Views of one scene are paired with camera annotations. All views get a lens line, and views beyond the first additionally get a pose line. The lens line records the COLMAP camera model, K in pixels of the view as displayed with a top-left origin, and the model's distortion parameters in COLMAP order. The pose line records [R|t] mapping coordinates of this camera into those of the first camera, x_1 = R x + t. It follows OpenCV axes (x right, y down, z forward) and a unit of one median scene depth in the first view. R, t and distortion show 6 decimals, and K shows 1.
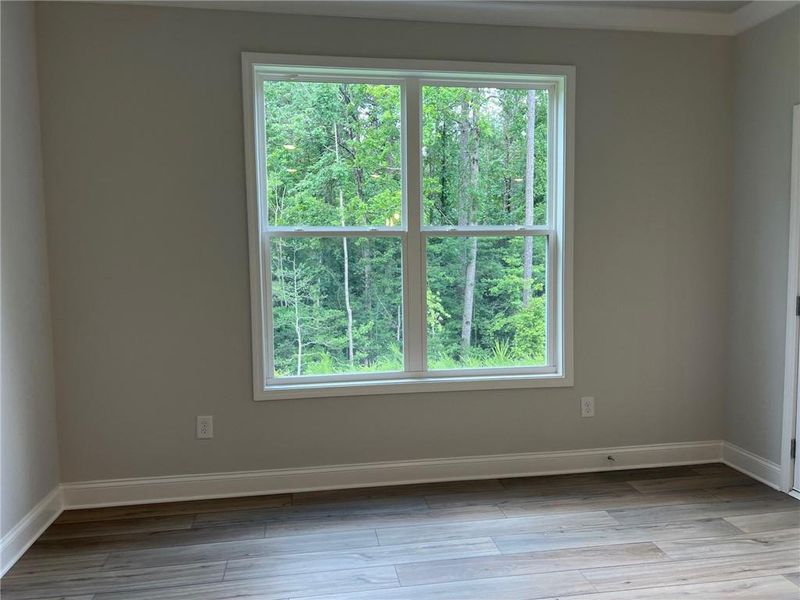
lens RADIAL K [[609.4, 0, 400.0], [0, 609.4, 300.0], [0, 0, 1]] dist [0.086706, -0.119468]
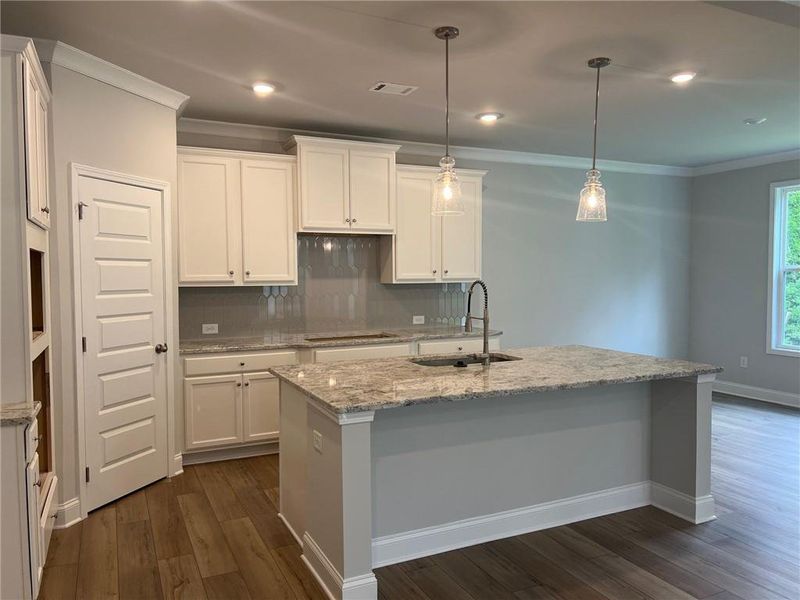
lens RADIAL K [[609.4, 0, 400.0], [0, 609.4, 300.0], [0, 0, 1]] dist [0.086706, -0.119468]
pose [[0.283532, 0.056659, -0.957288, 1.348042], [-0.072256, 0.996678, 0.037589, 0.001462], [0.956237, 0.058513, 0.286684, -0.730345]]
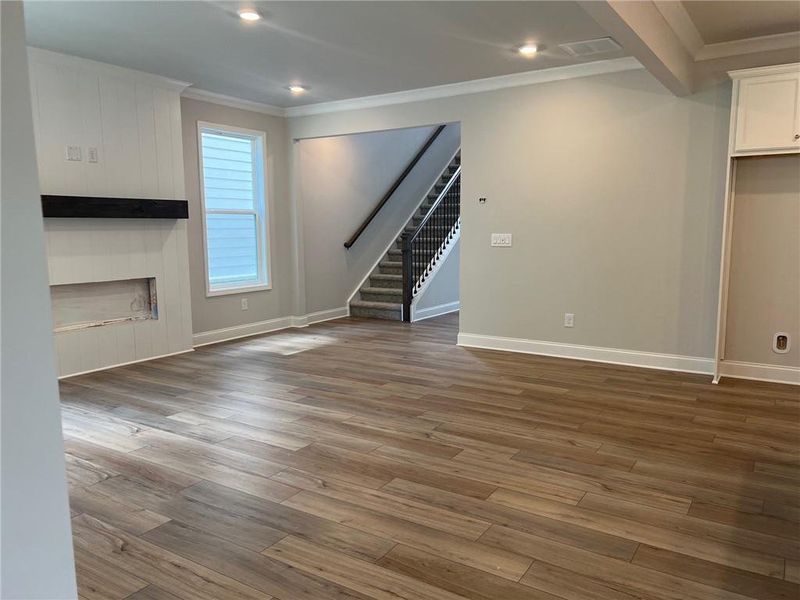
lens RADIAL K [[609.4, 0, 400.0], [0, 609.4, 300.0], [0, 0, 1]] dist [0.086706, -0.119468]
pose [[-0.733828, -0.063759, 0.676337, 0.434357], [0.067639, 0.983781, 0.166130, -0.039901], [-0.675960, 0.167658, -0.717614, 0.578732]]
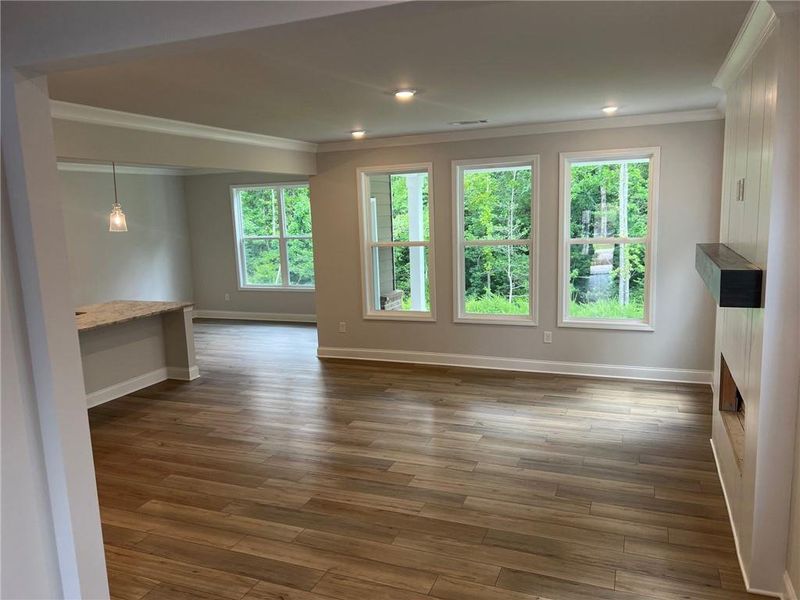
lens RADIAL K [[609.4, 0, 400.0], [0, 609.4, 300.0], [0, 0, 1]] dist [0.086706, -0.119468]
pose [[0.851173, 0.061500, -0.521270, 2.206398], [-0.015281, 0.995595, 0.092509, -0.100275], [0.524663, -0.070776, 0.848363, -1.324278]]
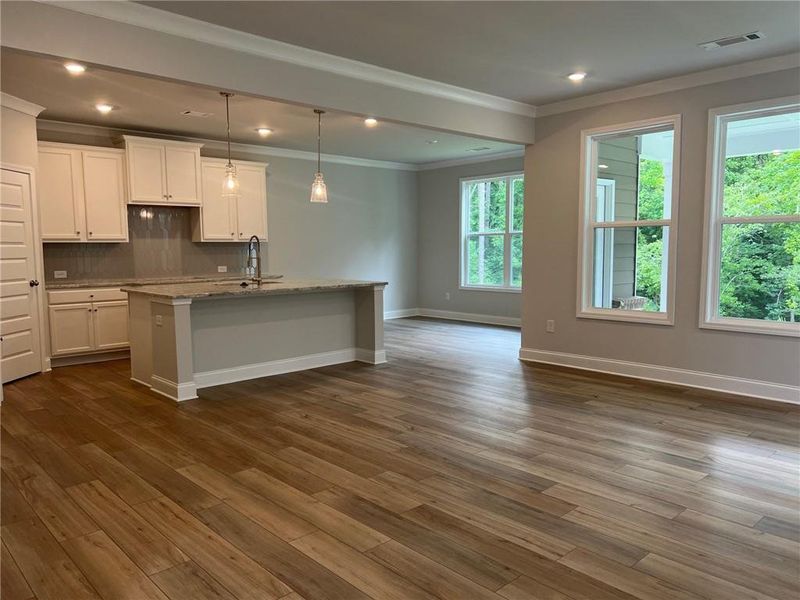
lens RADIAL K [[609.4, 0, 400.0], [0, 609.4, 300.0], [0, 0, 1]] dist [0.086706, -0.119468]
pose [[0.550988, 0.083909, -0.830284, 2.152462], [-0.062385, 0.996290, 0.059286, 0.055491], [0.832178, 0.019131, 0.554179, -0.945450]]
